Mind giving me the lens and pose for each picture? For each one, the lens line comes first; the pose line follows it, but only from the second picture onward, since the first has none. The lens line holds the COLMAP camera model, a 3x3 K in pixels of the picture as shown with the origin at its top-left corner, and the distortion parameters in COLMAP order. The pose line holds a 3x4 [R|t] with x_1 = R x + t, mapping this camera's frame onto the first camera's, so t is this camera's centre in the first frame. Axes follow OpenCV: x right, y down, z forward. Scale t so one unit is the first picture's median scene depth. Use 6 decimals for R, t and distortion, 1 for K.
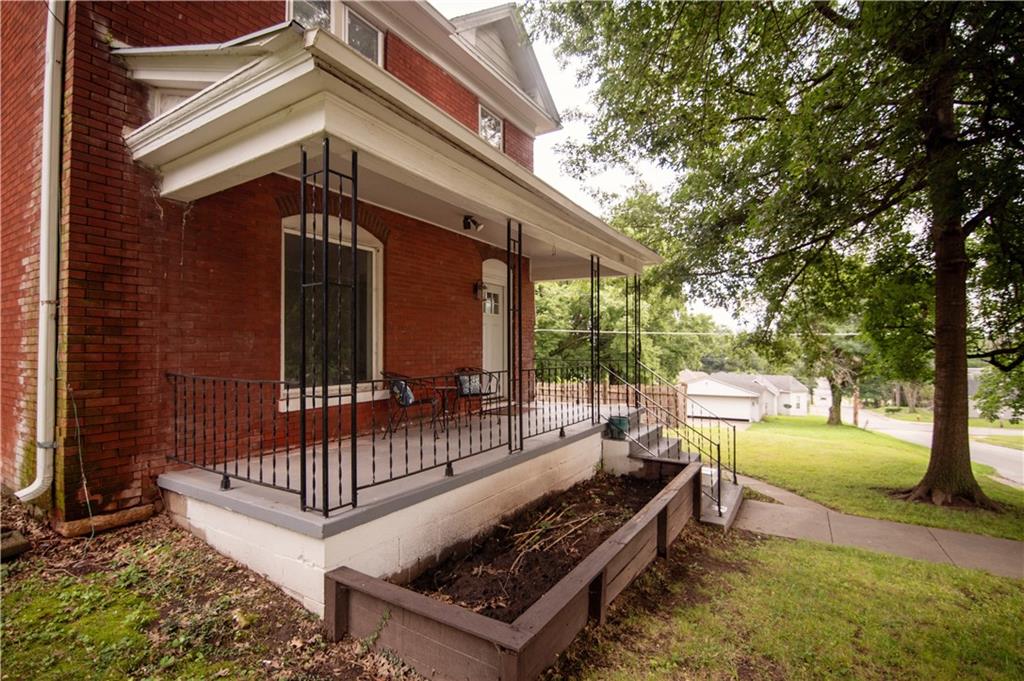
lens RADIAL K [[476.8, 0, 509.9], [0, 476.8, 344.0], [0, 0, 1]] dist [-0.018526, 0.001174]
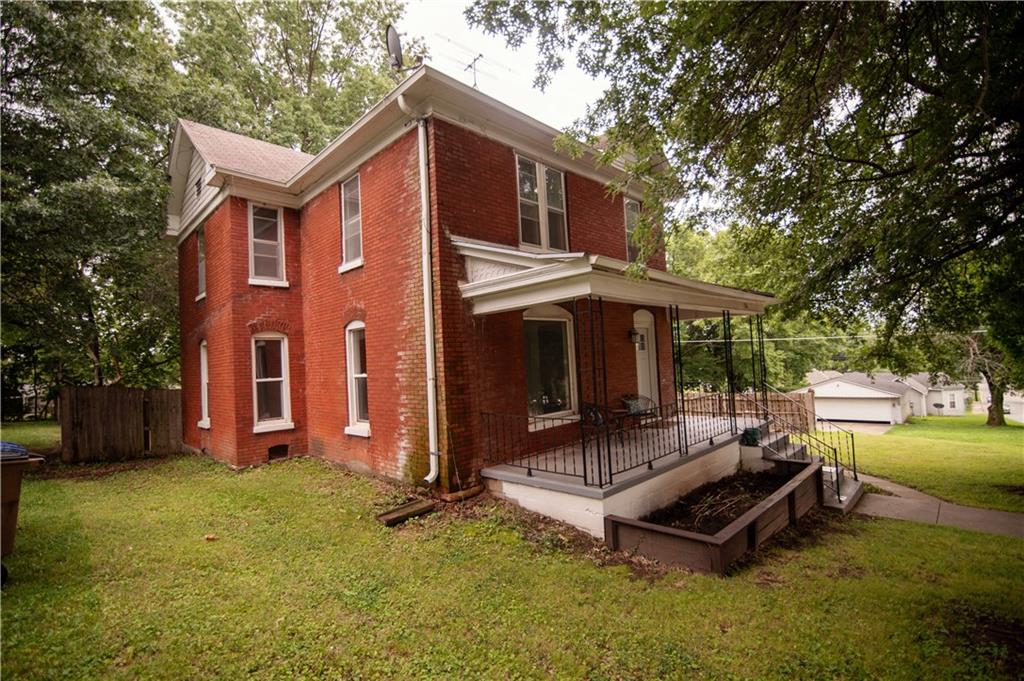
lens RADIAL K [[467.8, 0, 511.4], [0, 467.8, 343.3], [0, 0, 1]] dist [-0.018340, 0.000780]
pose [[0.973534, -0.058241, -0.220996, -0.182060], [0.054087, 0.998228, -0.024805, -0.130139], [0.222049, 0.012195, 0.974959, -0.611520]]
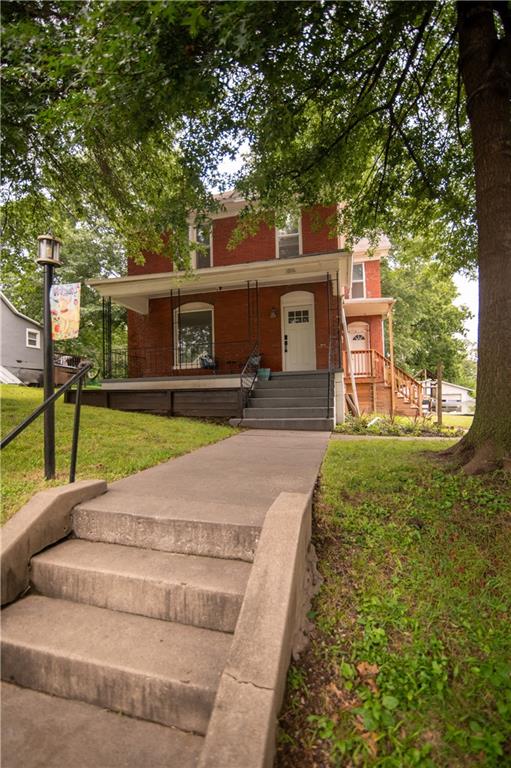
lens RADIAL K [[350.9, 0, 256.4], [0, 350.9, 387.2], [0, 0, 1]] dist [-0.018340, 0.000780]
pose [[0.298876, -0.032448, -0.953740, 2.078710], [0.033530, 0.999162, -0.023486, 0.360387], [0.953703, -0.024960, 0.299714, 0.874822]]
